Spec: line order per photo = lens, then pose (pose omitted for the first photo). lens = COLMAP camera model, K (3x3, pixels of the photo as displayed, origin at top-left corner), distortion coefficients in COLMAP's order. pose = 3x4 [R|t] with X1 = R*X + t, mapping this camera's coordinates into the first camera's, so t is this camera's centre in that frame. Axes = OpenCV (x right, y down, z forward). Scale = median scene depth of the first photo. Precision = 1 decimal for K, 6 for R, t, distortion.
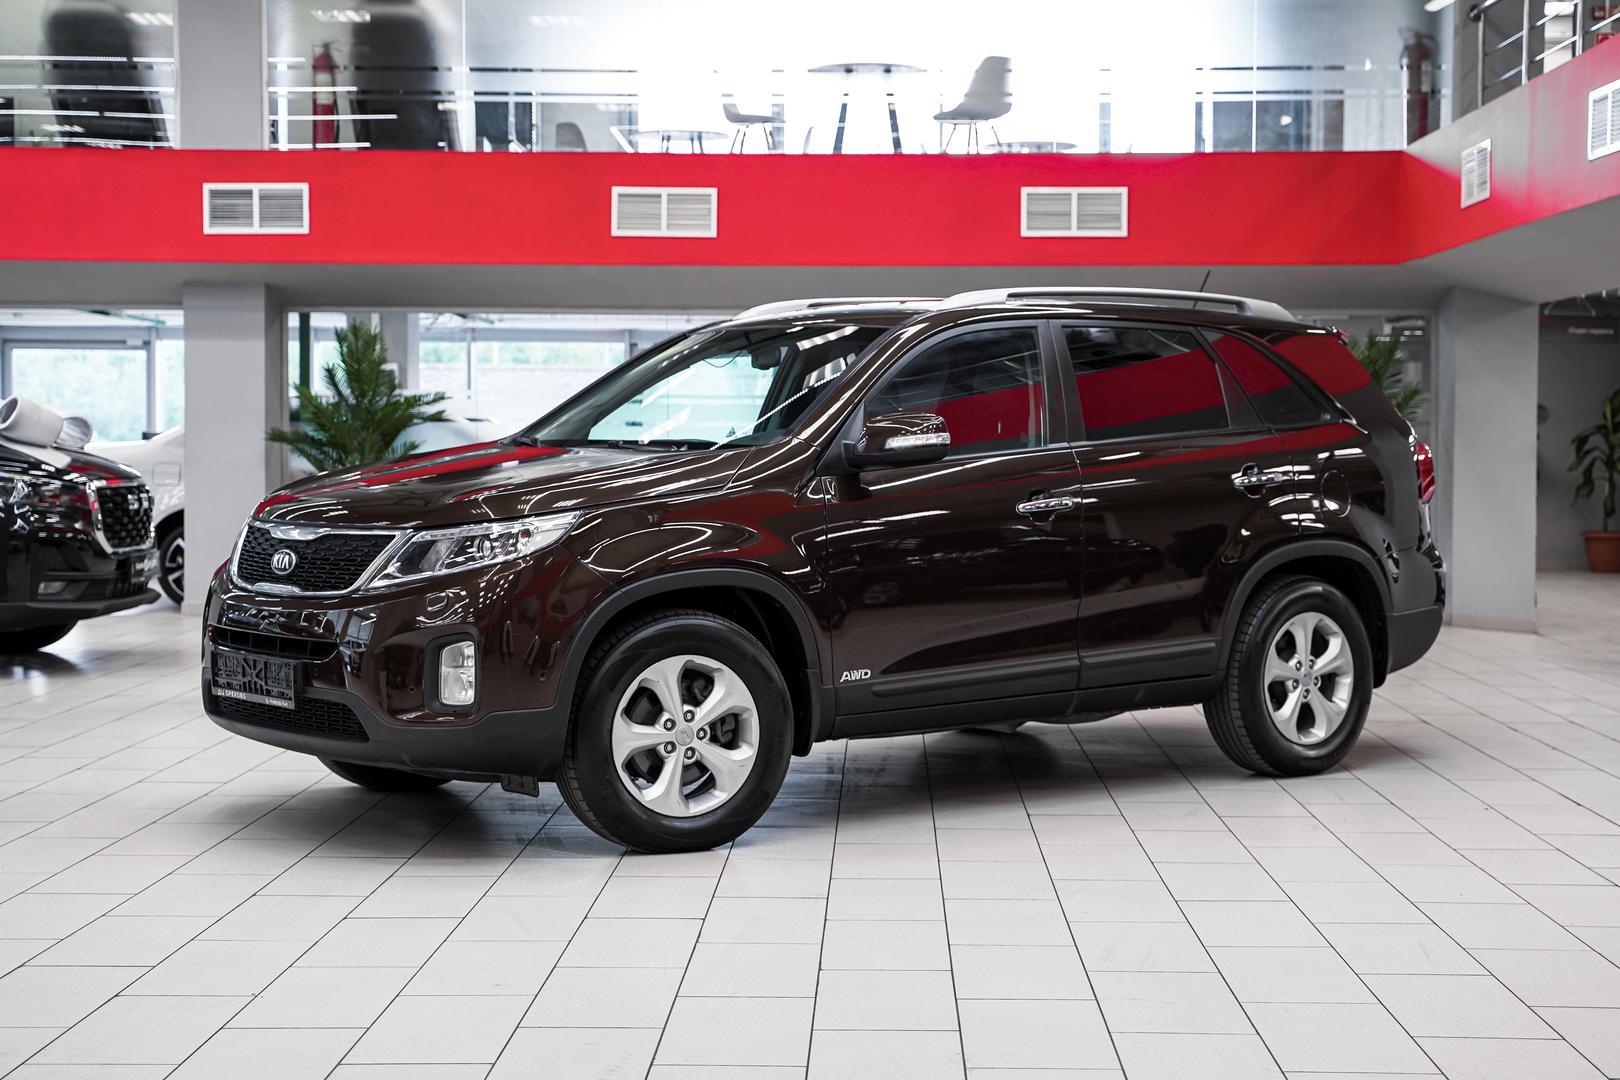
lens RADIAL K [[2543.5, 0, 814.4], [0, 2543.5, 533.5], [0, 0, 1]] dist [0.121301, 0.000644]
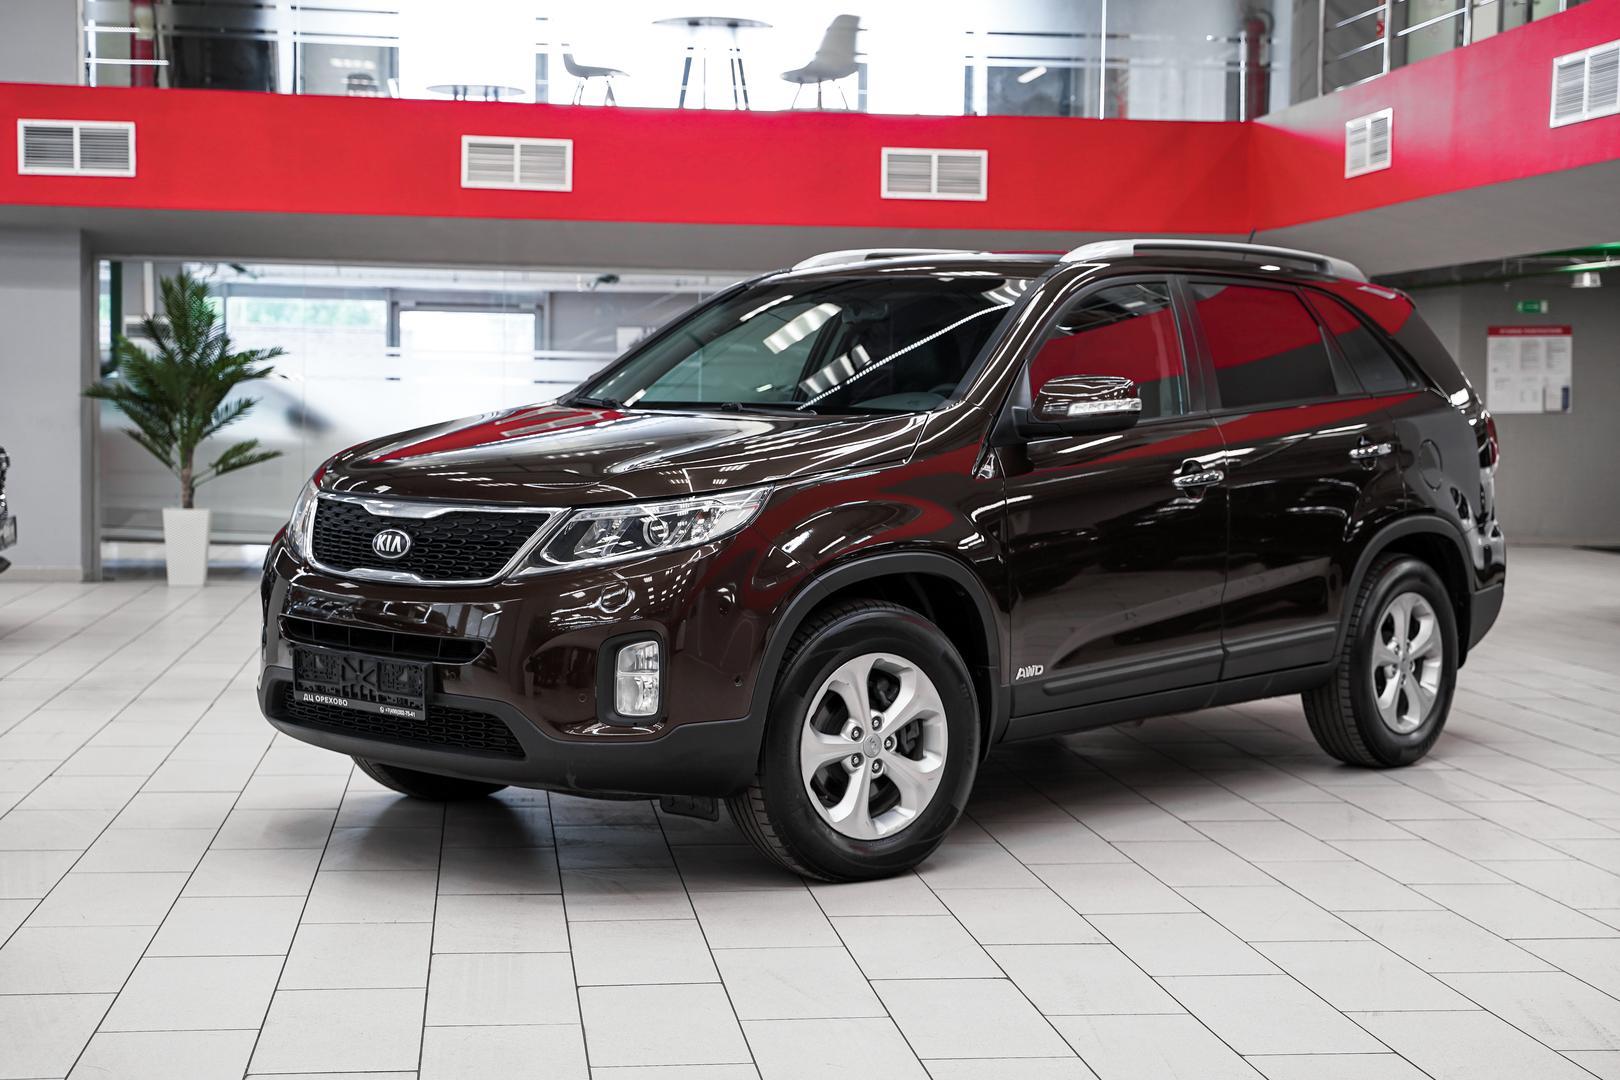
lens RADIAL K [[2347.7, 0, 777.7], [0, 2347.7, 538.2], [0, 0, 1]] dist [0.090826, 0.016347]
pose [[0.988509, 0.001124, 0.151157, -0.095648], [-0.004377, 0.999766, 0.021190, -0.003763], [-0.151098, -0.021608, 0.988283, 0.101663]]
